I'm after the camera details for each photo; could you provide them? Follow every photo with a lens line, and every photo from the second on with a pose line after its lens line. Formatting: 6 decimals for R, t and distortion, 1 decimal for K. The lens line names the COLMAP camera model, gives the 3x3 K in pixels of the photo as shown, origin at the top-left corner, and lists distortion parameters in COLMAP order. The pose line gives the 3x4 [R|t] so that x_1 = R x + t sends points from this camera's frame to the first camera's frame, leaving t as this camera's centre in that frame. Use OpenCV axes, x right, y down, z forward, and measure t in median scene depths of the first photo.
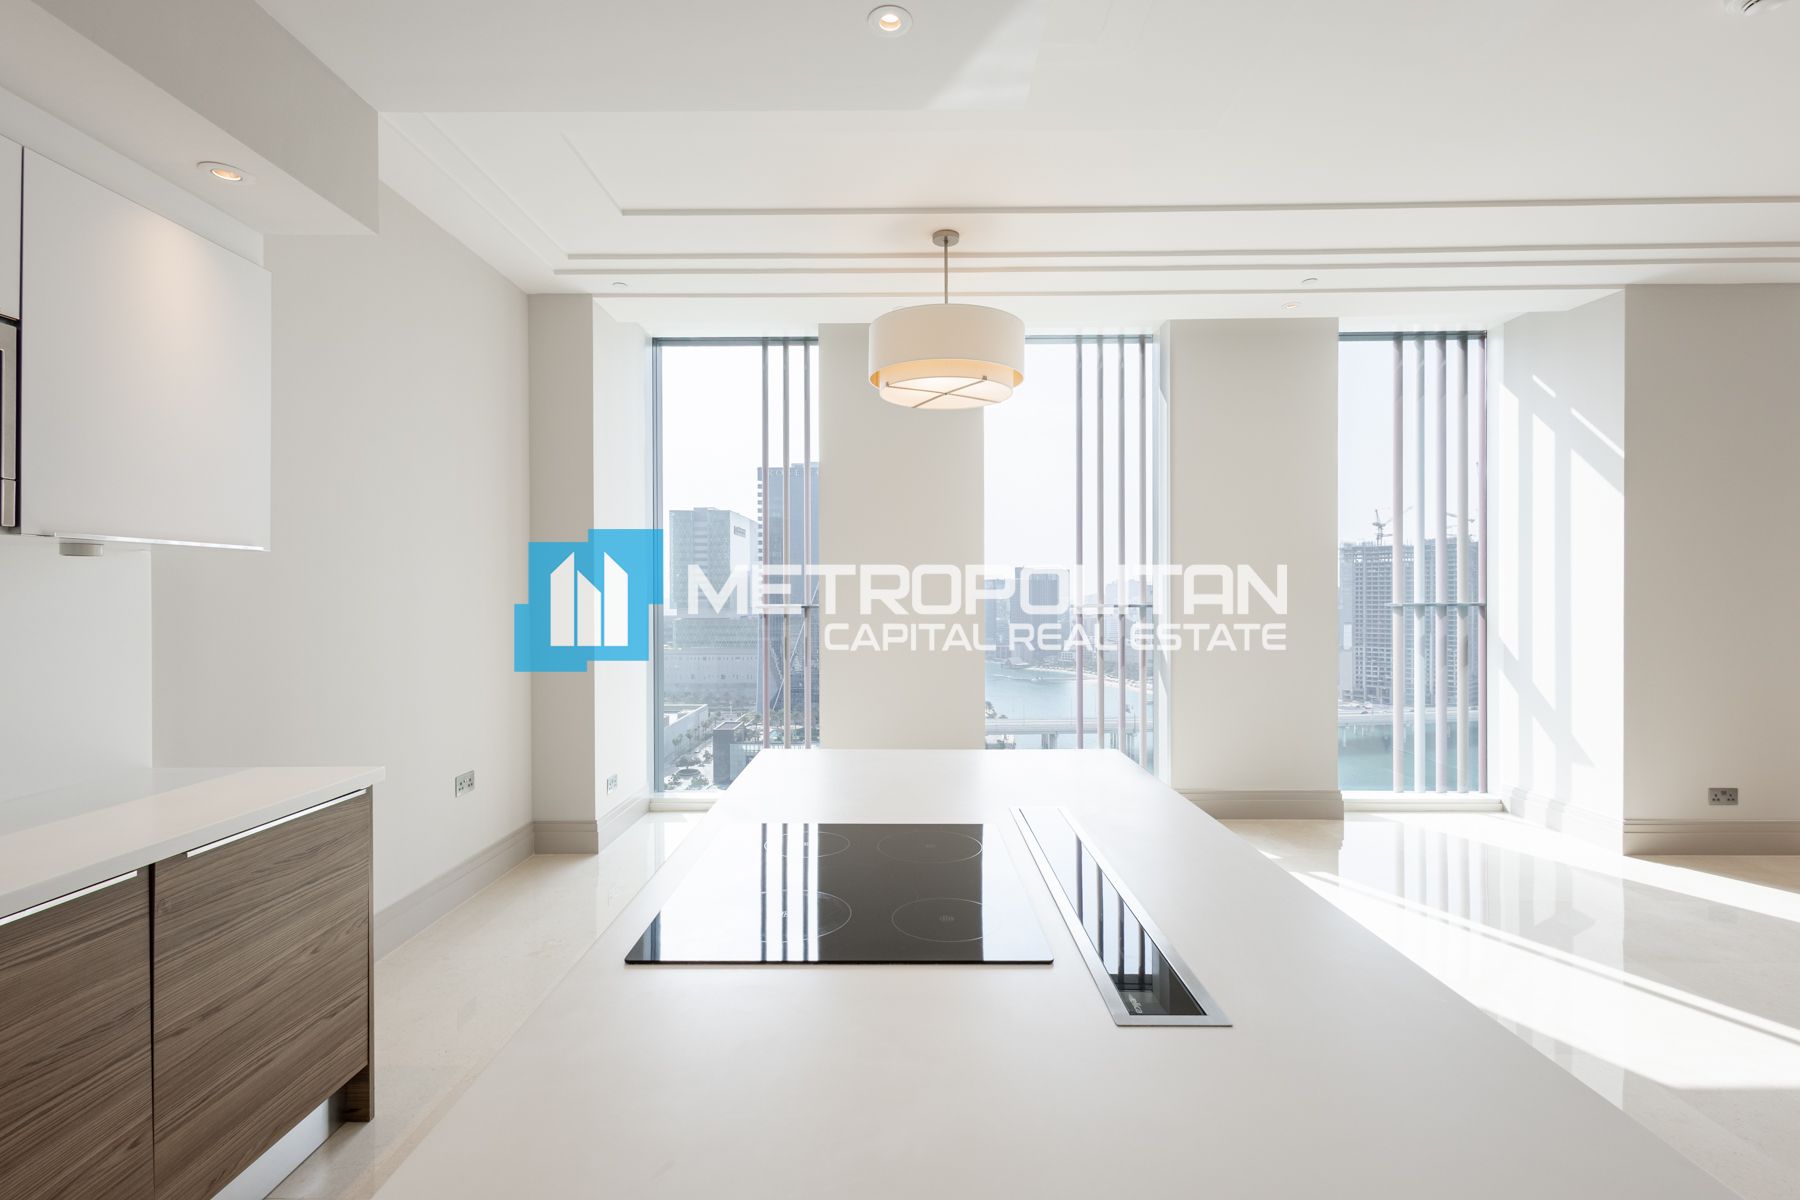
lens RADIAL K [[812.9, 0, 900.0], [0, 812.9, 600.0], [0, 0, 1]] dist [-0.001075, -0.000180]
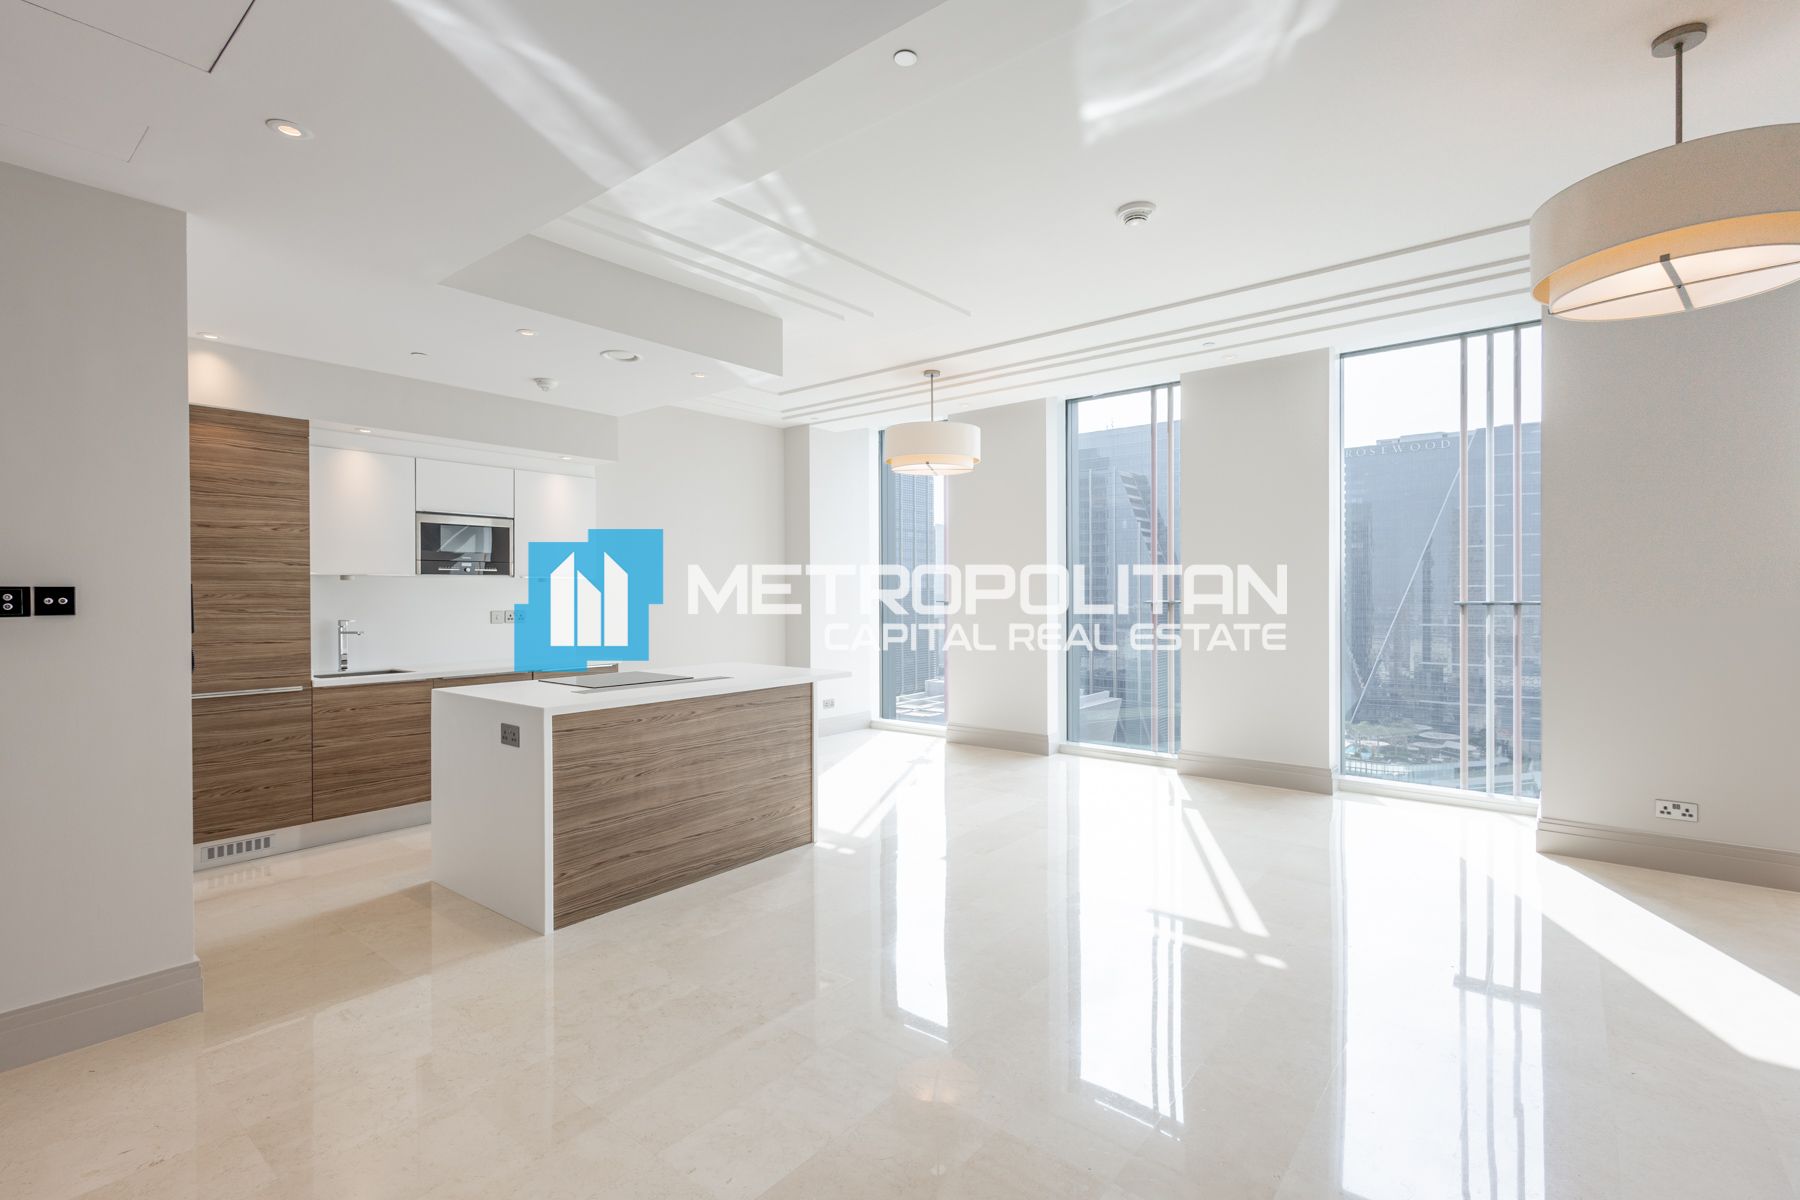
lens RADIAL K [[817.8, 0, 900.0], [0, 817.8, 600.0], [0, 0, 1]] dist [0.011835, 0.000303]
pose [[0.789765, 0.003406, -0.613400, 0.766605], [-0.000834, 0.999990, 0.004480, -0.001706], [0.613409, -0.003026, 0.789760, -0.248807]]
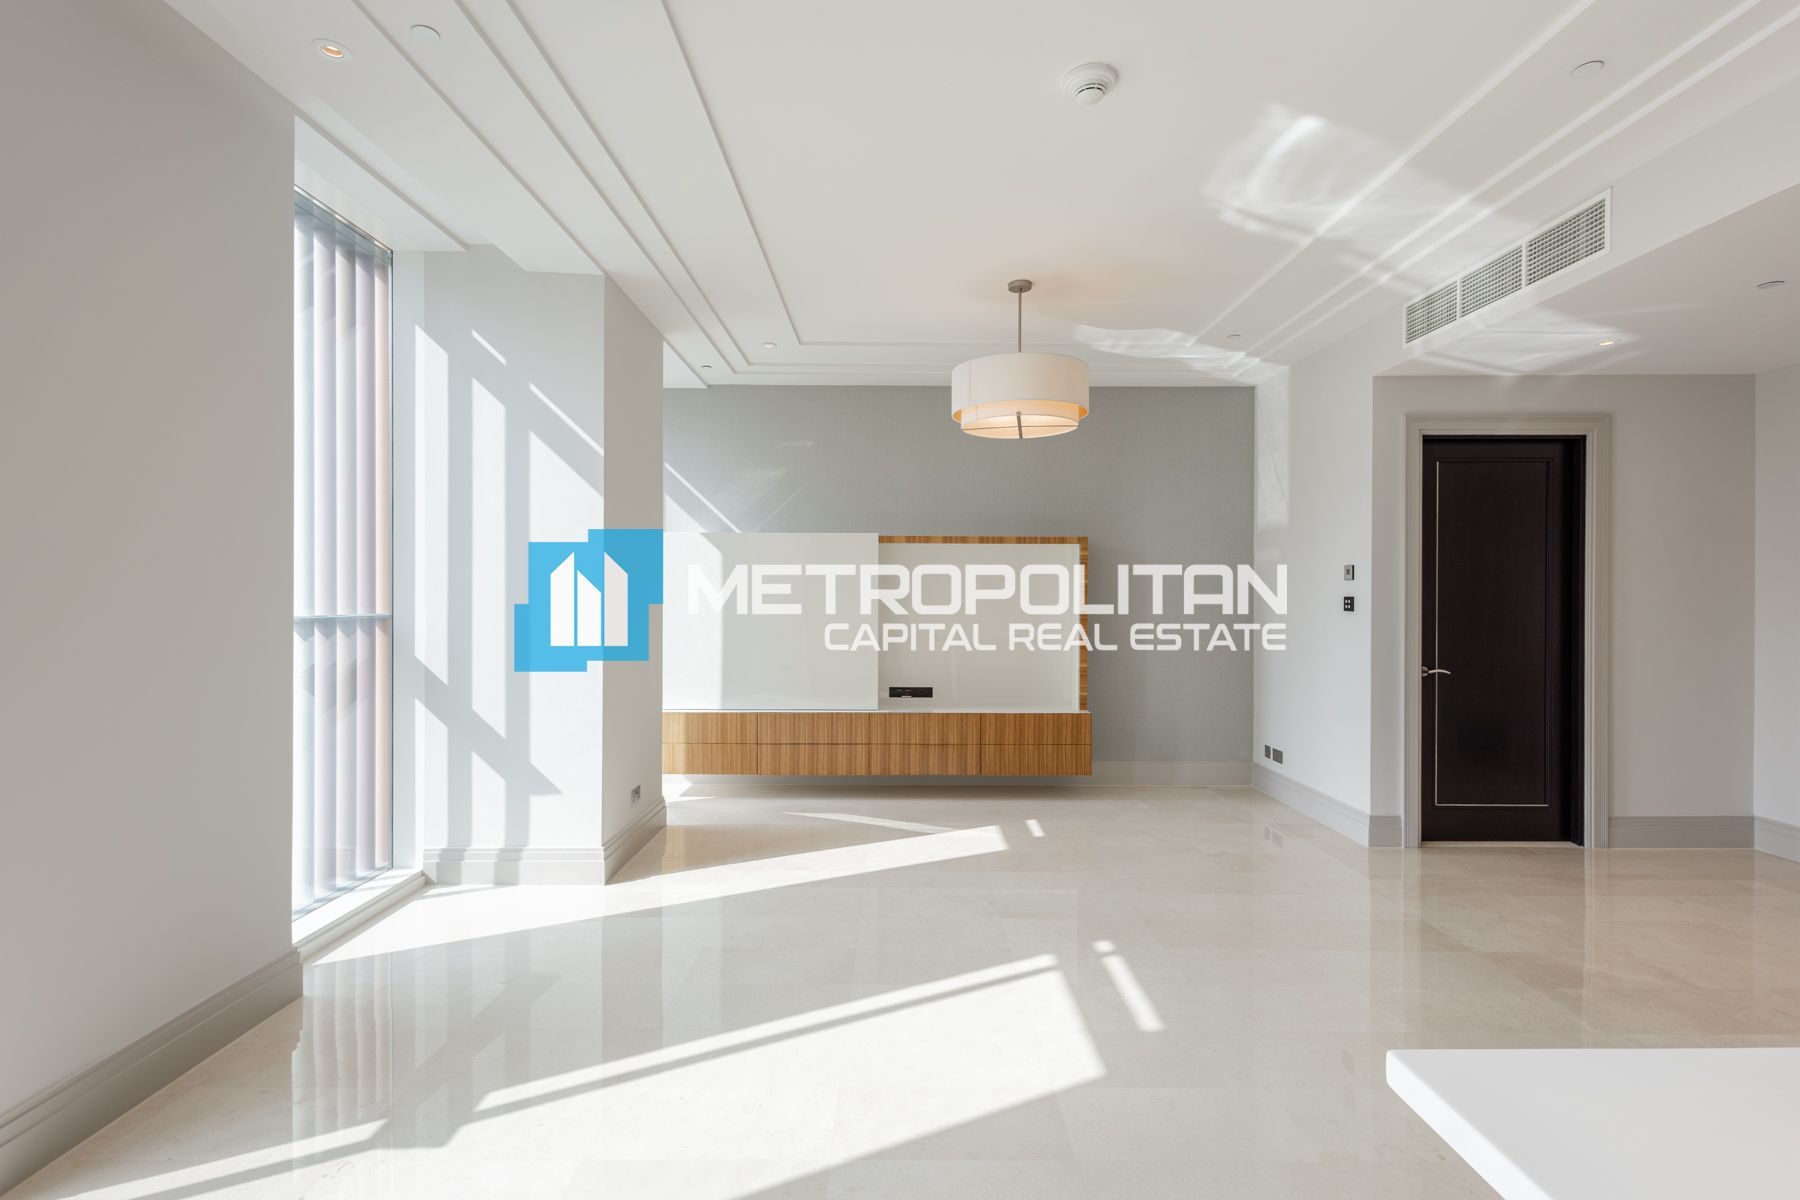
lens RADIAL K [[820.3, 0, 900.0], [0, 820.3, 600.0], [0, 0, 1]] dist [0.007802, -0.000153]
pose [[-0.027443, -0.000711, 0.999623, -0.047256], [0.000888, 0.999999, 0.000735, -0.009425], [-0.999623, 0.000908, -0.027443, 0.588919]]
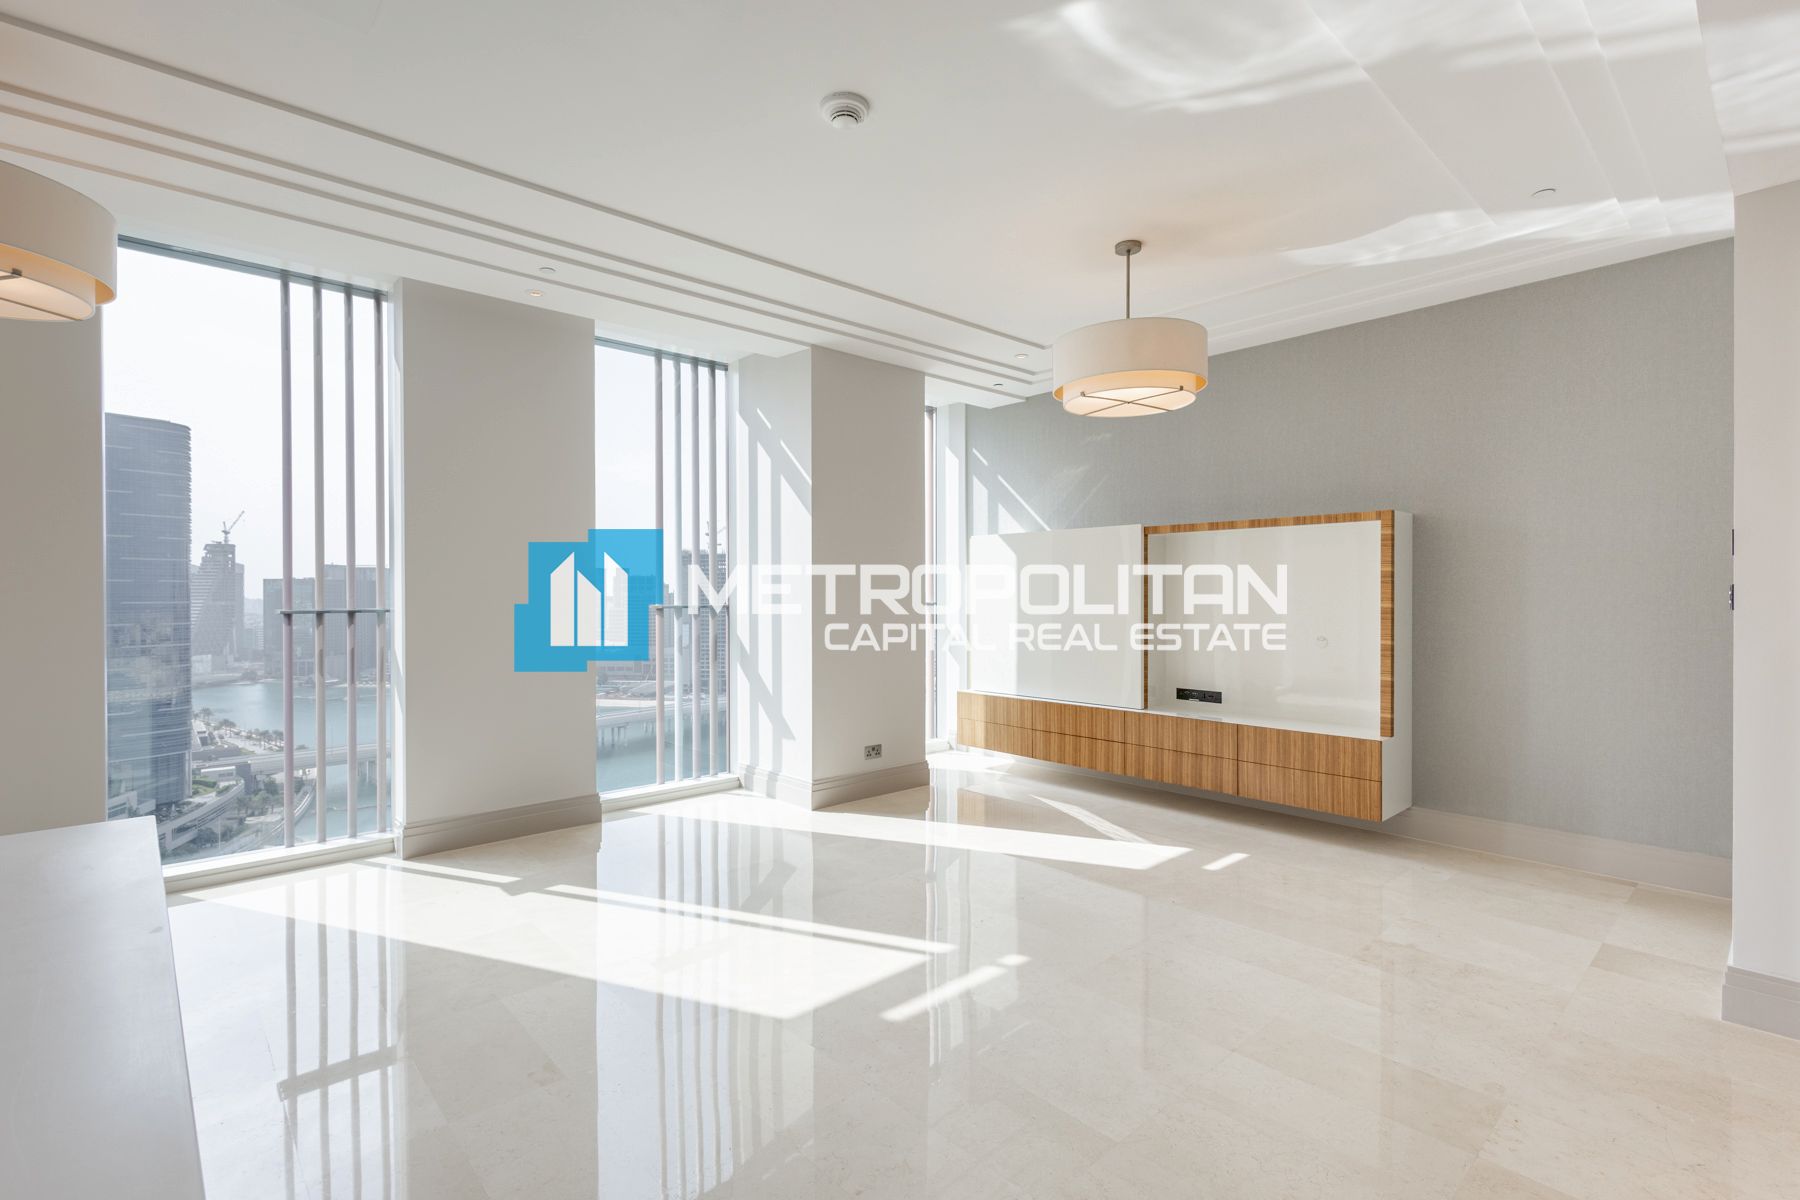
lens RADIAL K [[820.3, 0, 900.0], [0, 820.3, 600.0], [0, 0, 1]] dist [0.007802, -0.000153]
pose [[0.724320, -0.004884, 0.689446, 0.114521], [0.004229, 0.999988, 0.002641, -0.005228], [-0.689450, 0.001003, 0.724332, 0.009267]]
